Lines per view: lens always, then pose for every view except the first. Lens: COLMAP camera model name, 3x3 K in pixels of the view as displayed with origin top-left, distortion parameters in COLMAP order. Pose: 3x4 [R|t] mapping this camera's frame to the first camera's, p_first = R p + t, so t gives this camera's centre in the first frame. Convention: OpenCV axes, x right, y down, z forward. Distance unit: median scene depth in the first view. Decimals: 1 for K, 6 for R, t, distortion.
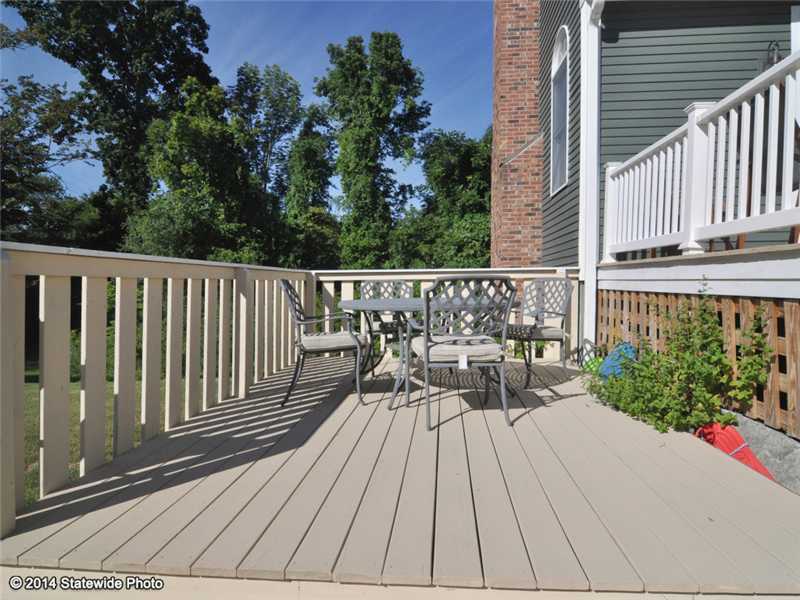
lens RADIAL K [[488.3, 0, 405.1], [0, 488.3, 303.2], [0, 0, 1]] dist [-0.001139, 0.000265]
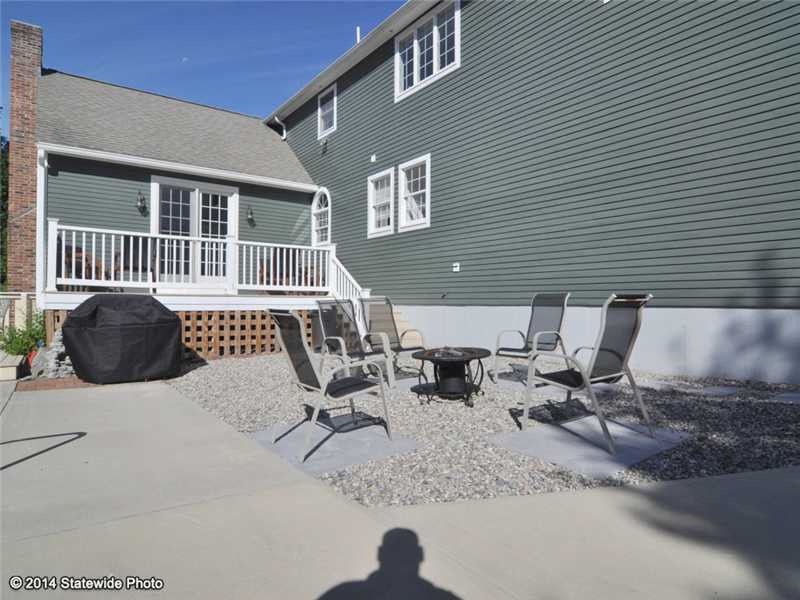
lens RADIAL K [[488.3, 0, 405.1], [0, 488.3, 303.2], [0, 0, 1]] dist [-0.001139, 0.000265]
pose [[0.762896, -0.003244, 0.646513, 0.229083], [0.024117, 0.999434, -0.023443, 0.042722], [-0.646071, 0.033477, 0.762542, -1.302081]]
